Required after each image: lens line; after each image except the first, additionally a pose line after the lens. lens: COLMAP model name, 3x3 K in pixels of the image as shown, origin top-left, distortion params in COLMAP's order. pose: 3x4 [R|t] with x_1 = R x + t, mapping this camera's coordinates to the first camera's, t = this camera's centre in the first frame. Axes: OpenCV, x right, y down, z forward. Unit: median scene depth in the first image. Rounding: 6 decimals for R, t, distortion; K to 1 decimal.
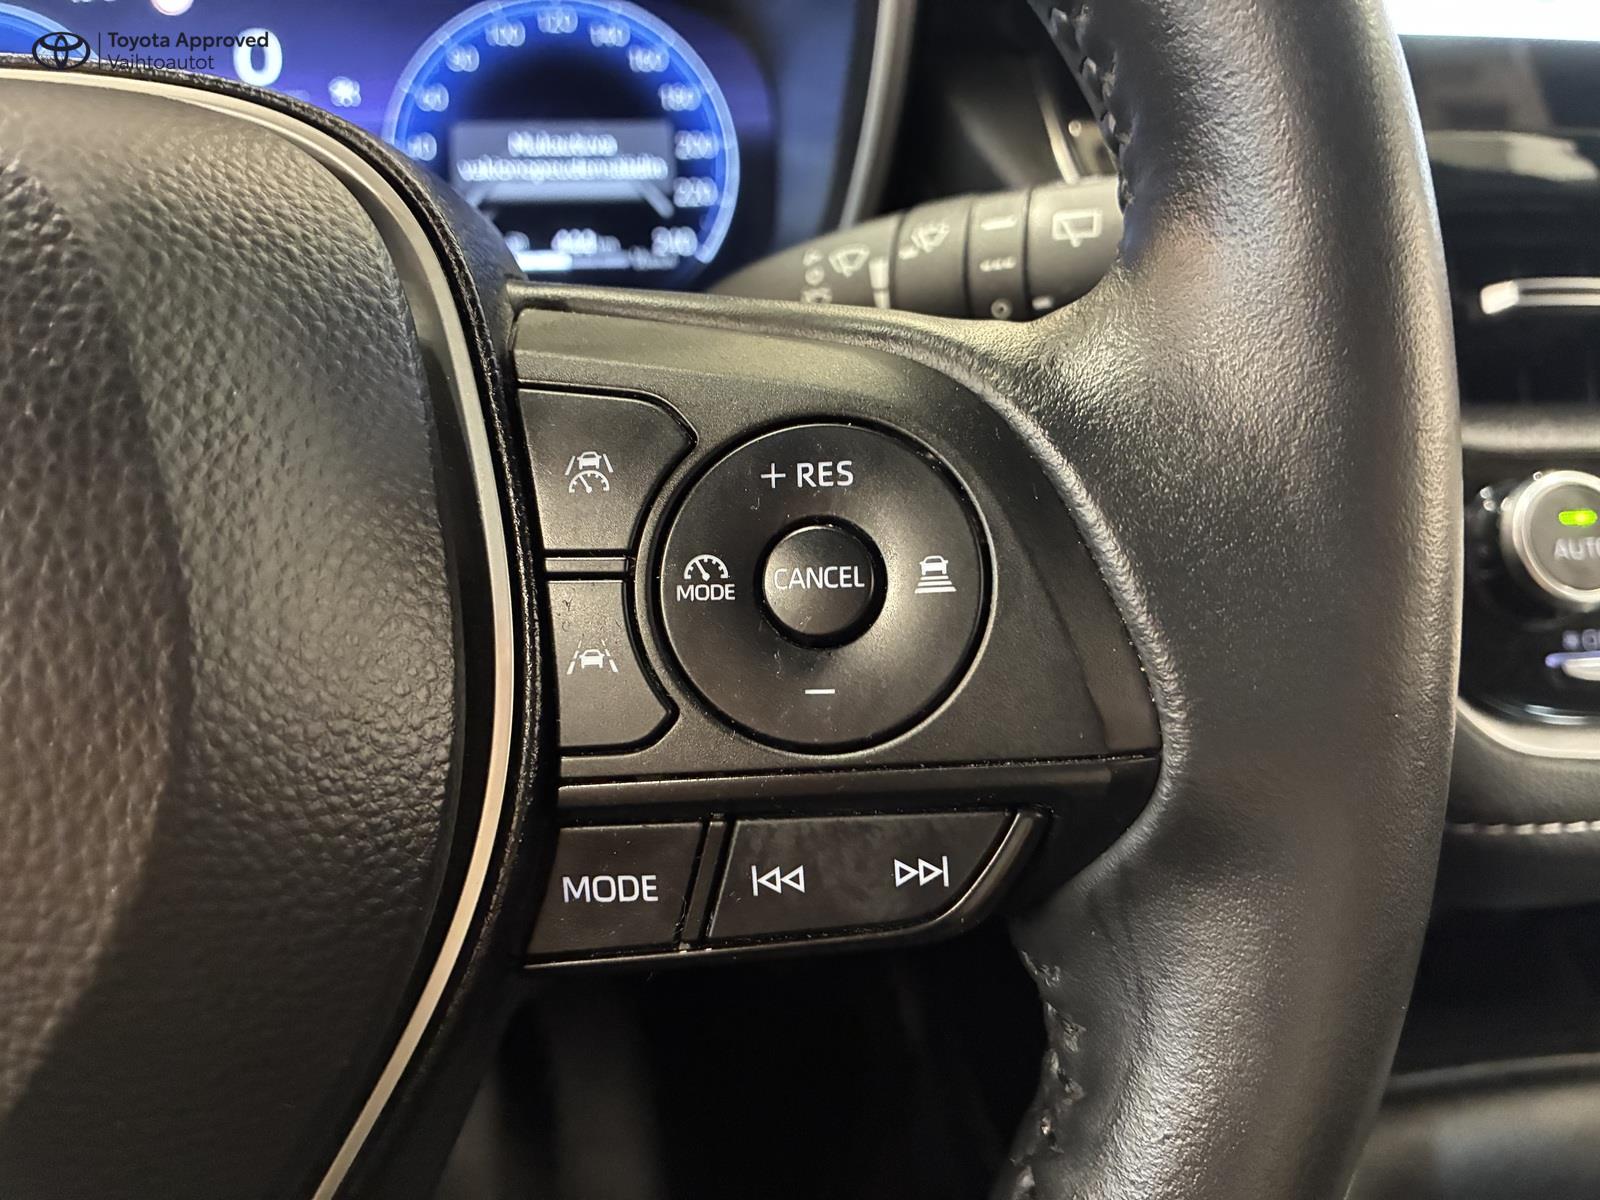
lens RADIAL K [[1243.7, 0, 800.0], [0, 1243.7, 600.0], [0, 0, 1]] dist [0.075088, -0.111339]
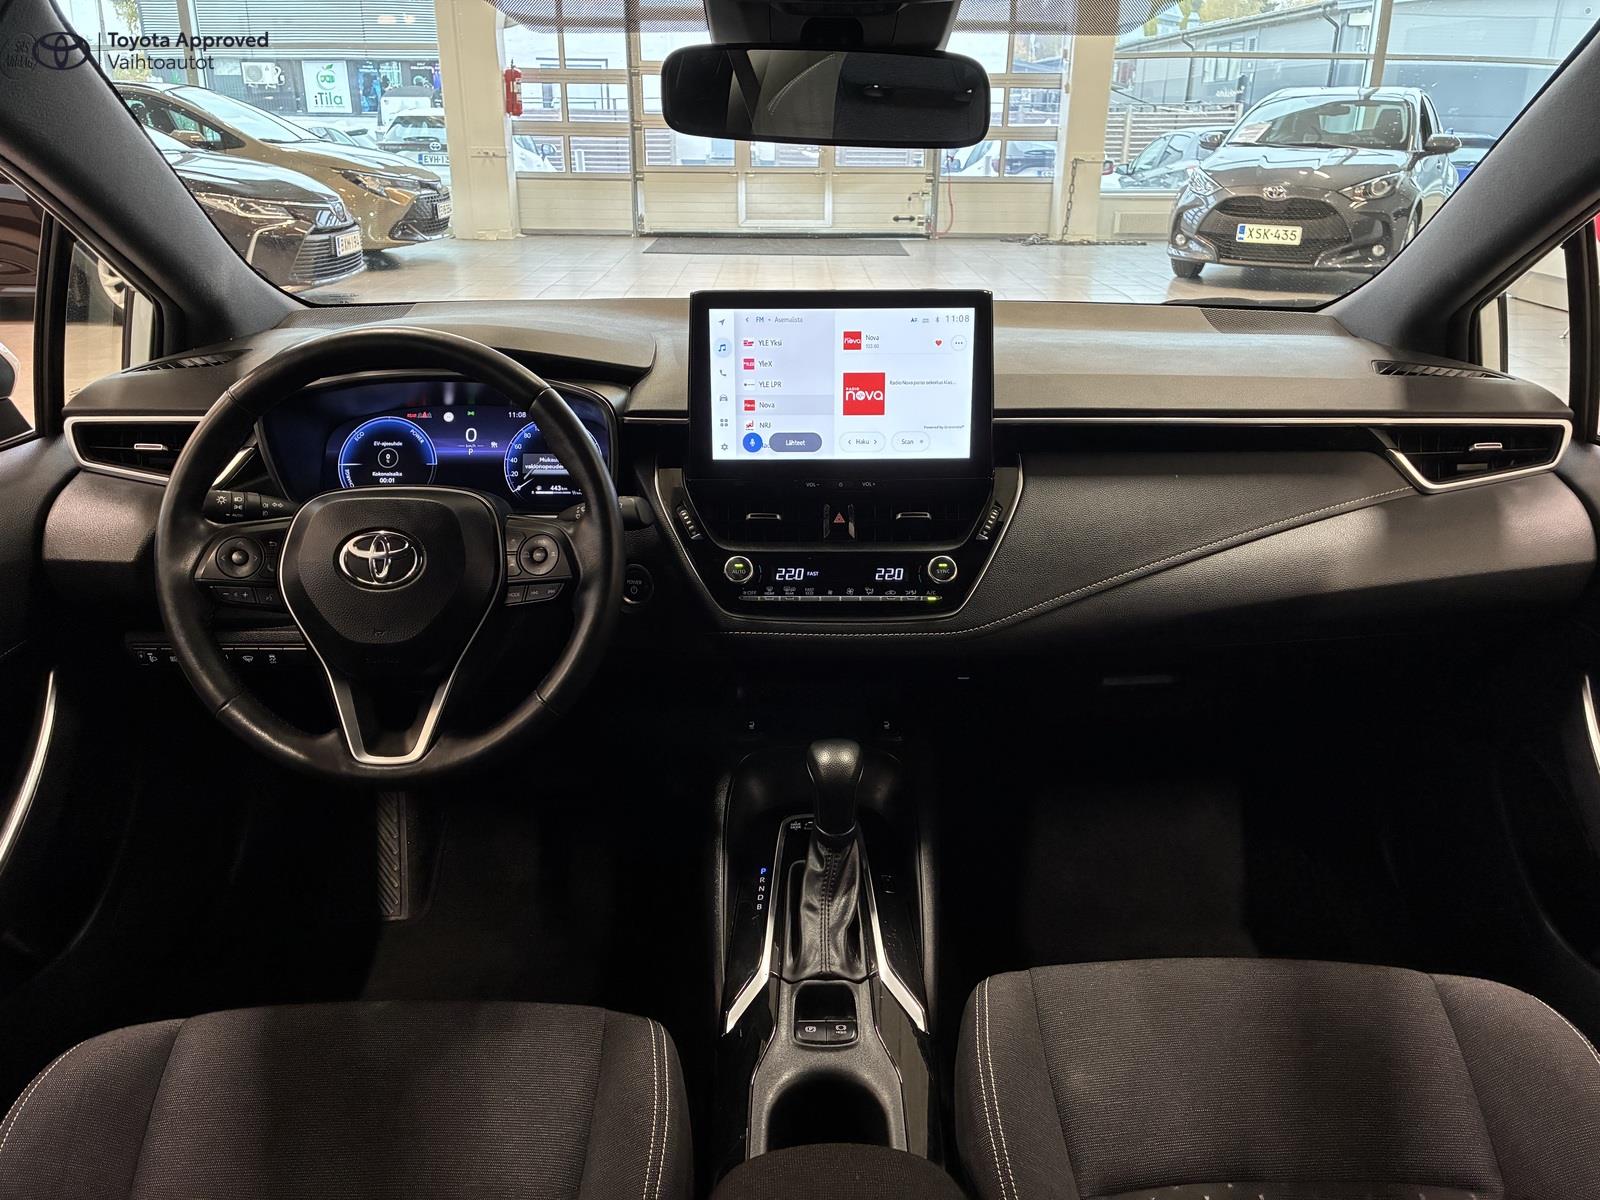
lens RADIAL K [[1243.7, 0, 800.0], [0, 1243.7, 600.0], [0, 0, 1]] dist [0.075088, -0.111339]
pose [[0.993787, 0.044941, -0.101822, 0.859691], [-0.056079, 0.992424, -0.109311, 0.362281], [0.096138, 0.114342, 0.988779, -2.310097]]
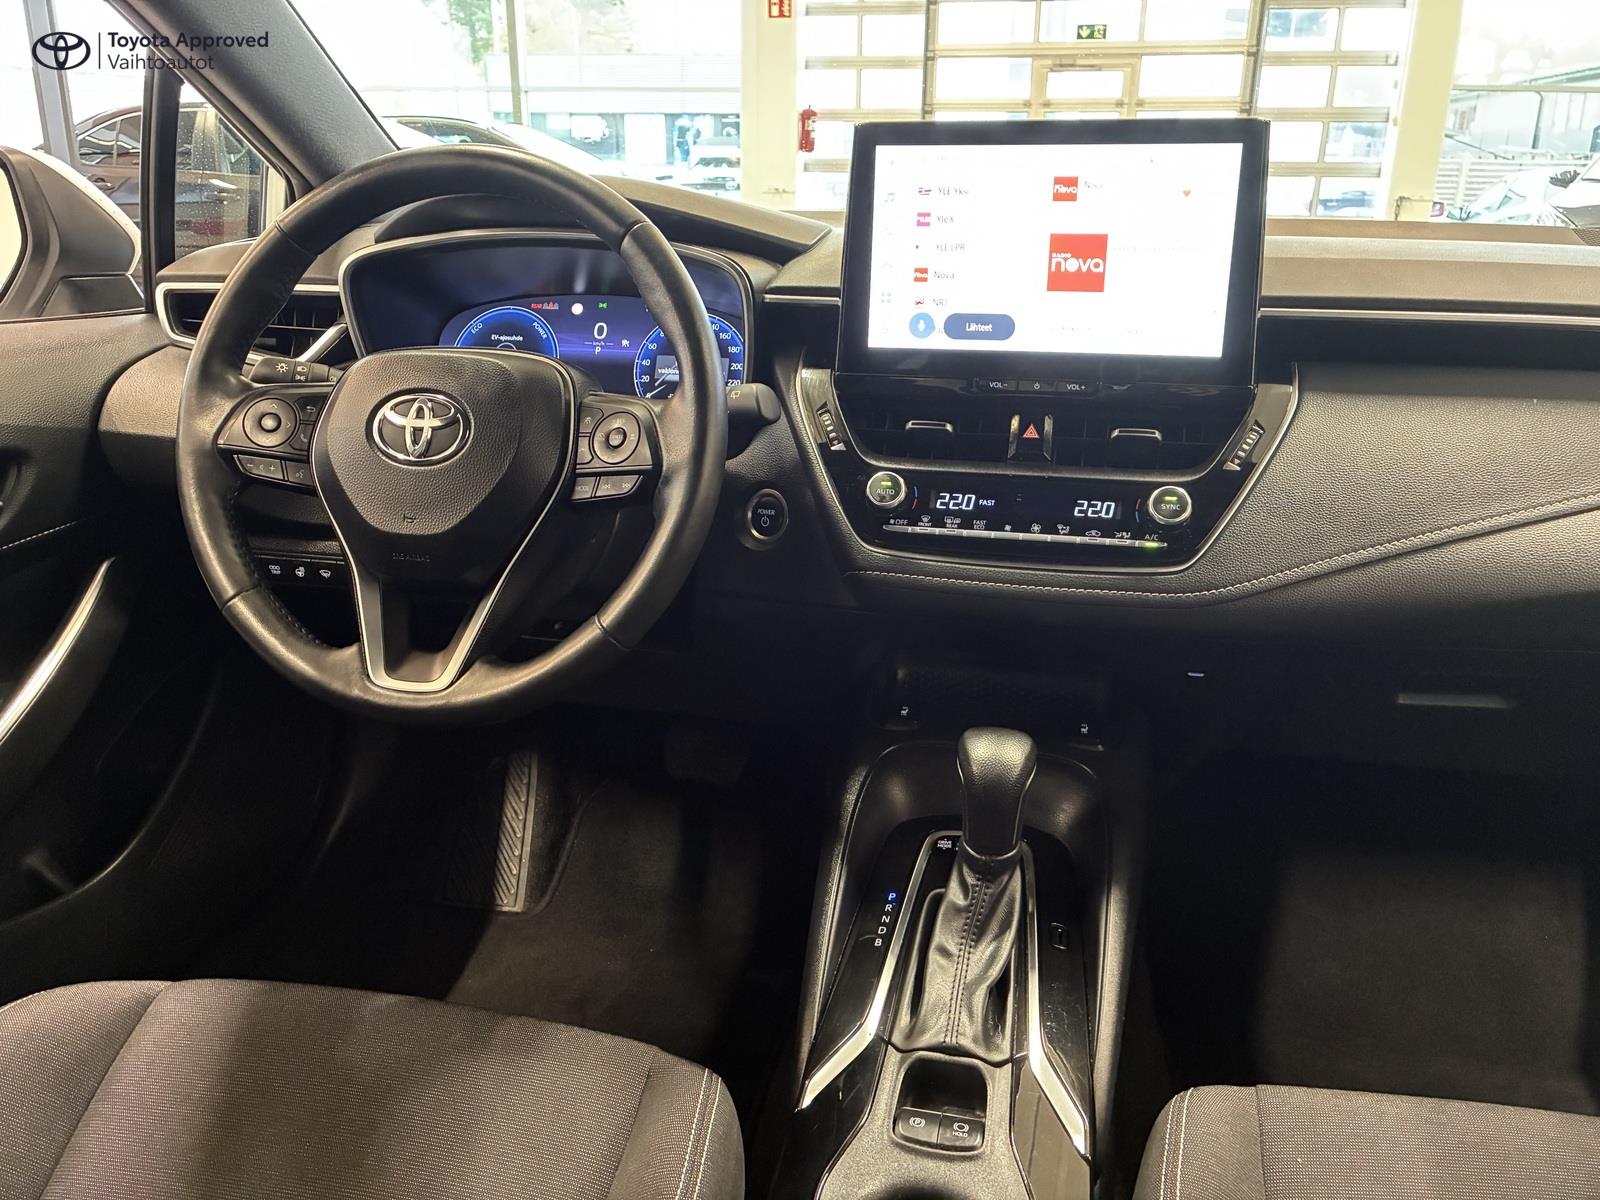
lens RADIAL K [[1243.7, 0, 800.0], [0, 1243.7, 600.0], [0, 0, 1]] dist [0.075088, -0.111339]
pose [[0.944229, 0.115639, -0.308317, 0.977276], [-0.161251, 0.978741, -0.126745, 0.480301], [0.287106, 0.169393, 0.942802, -1.505519]]
